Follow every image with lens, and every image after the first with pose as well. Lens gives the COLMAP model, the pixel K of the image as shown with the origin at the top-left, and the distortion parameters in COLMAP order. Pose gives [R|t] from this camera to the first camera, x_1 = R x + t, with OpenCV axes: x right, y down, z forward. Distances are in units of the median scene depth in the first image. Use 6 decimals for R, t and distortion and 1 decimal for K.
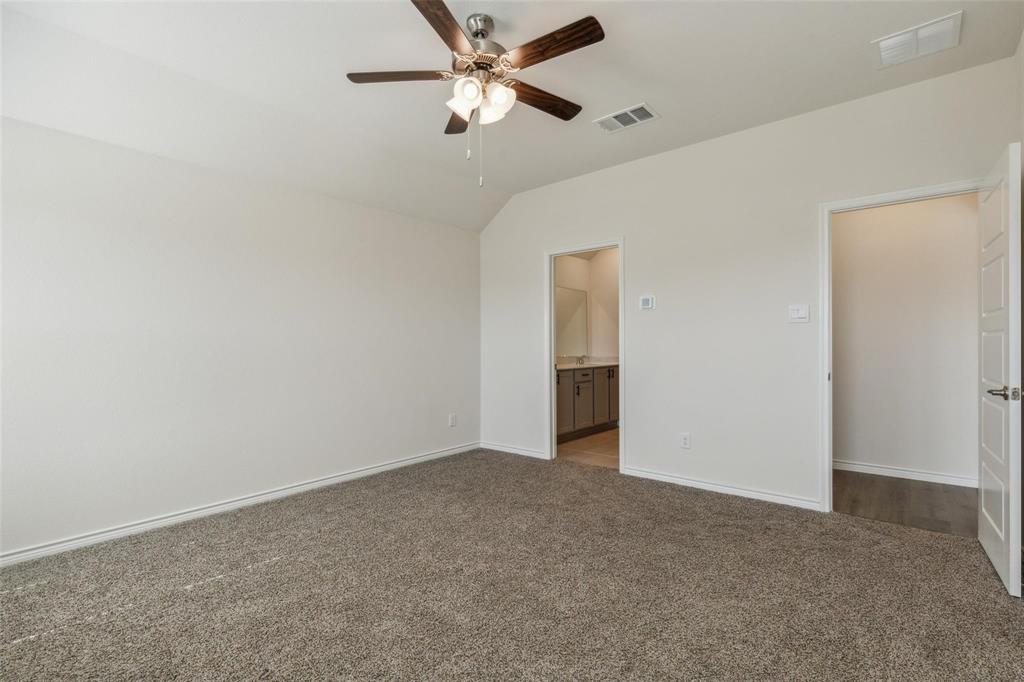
lens RADIAL K [[468.5, 0, 513.1], [0, 468.5, 342.0], [0, 0, 1]] dist [0.000597, -0.000116]
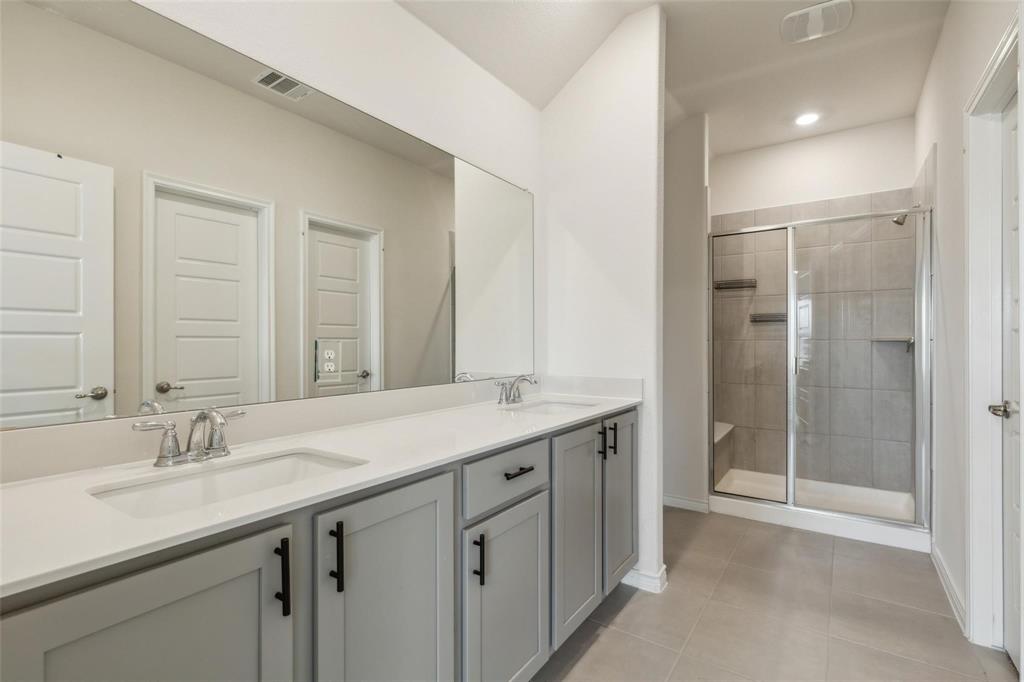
lens RADIAL K [[468.5, 0, 513.3], [0, 468.5, 344.1], [0, 0, 1]] dist [0.000597, -0.000116]
pose [[0.995203, 0.005583, 0.097677, 0.126873], [-0.005545, 0.999984, -0.000664, 0.007795], [-0.097679, 0.000119, 0.995218, 0.756516]]
